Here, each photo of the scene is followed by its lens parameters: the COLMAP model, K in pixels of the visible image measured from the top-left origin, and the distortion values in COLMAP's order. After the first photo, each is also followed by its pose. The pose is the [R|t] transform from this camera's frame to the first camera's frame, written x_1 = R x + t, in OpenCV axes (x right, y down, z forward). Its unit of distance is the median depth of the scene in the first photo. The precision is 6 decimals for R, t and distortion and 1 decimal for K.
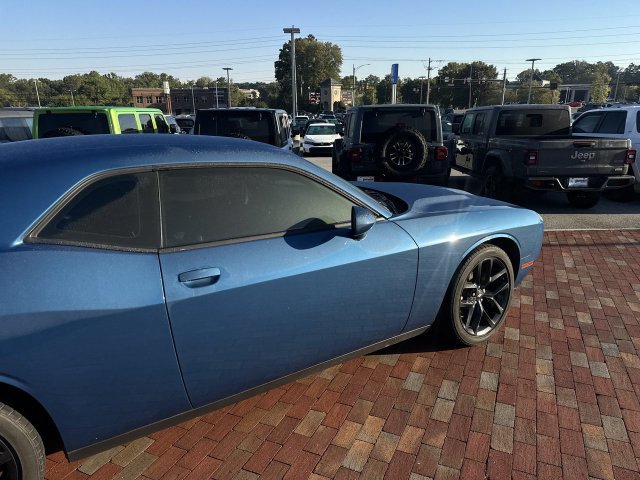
lens RADIAL K [[445.5, 0, 320.4], [0, 445.5, 242.0], [0, 0, 1]] dist [0.029397, -0.036550]
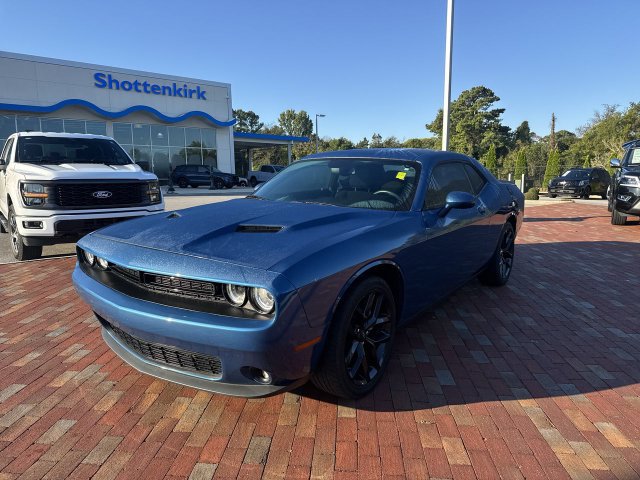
lens RADIAL K [[445.5, 0, 321.2], [0, 445.5, 242.9], [0, 0, 1]] dist [0.029397, -0.036550]
pose [[-0.938042, 0.065766, -0.340224, 0.148710], [-0.087629, 0.904892, 0.416523, -0.193986], [0.335260, 0.420530, -0.843063, 0.802854]]
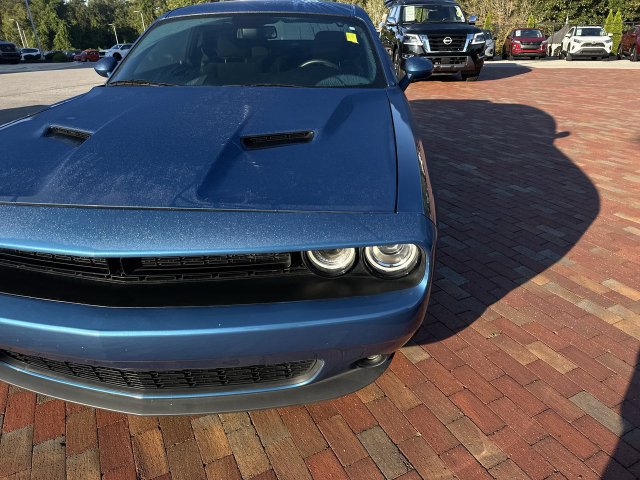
lens RADIAL K [[445.5, 0, 317.8], [0, 445.5, 244.1], [0, 0, 1]] dist [0.029397, -0.036550]
pose [[-0.631031, 0.357141, -0.688658, 0.220644], [-0.187583, 0.791132, 0.582170, -0.146263], [0.752736, 0.496549, -0.432236, 0.634722]]
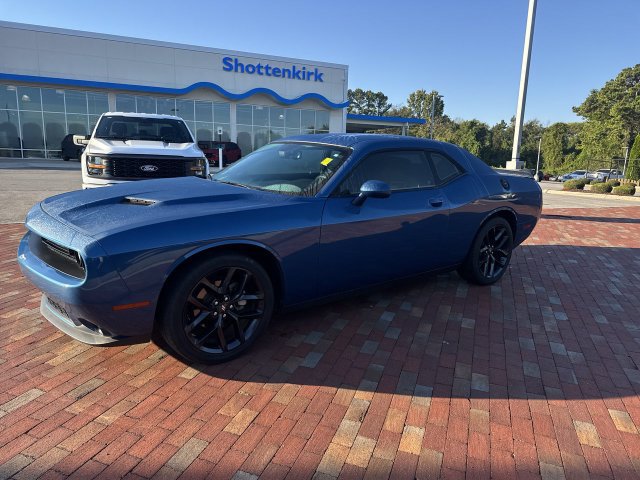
lens RADIAL K [[445.5, 0, 320.8], [0, 445.5, 241.1], [0, 0, 1]] dist [0.029397, -0.036550]
pose [[-0.996922, -0.008562, -0.077933, -0.037552], [-0.043986, 0.883922, 0.465562, -0.214046], [0.064901, 0.467557, -0.881577, 0.857907]]
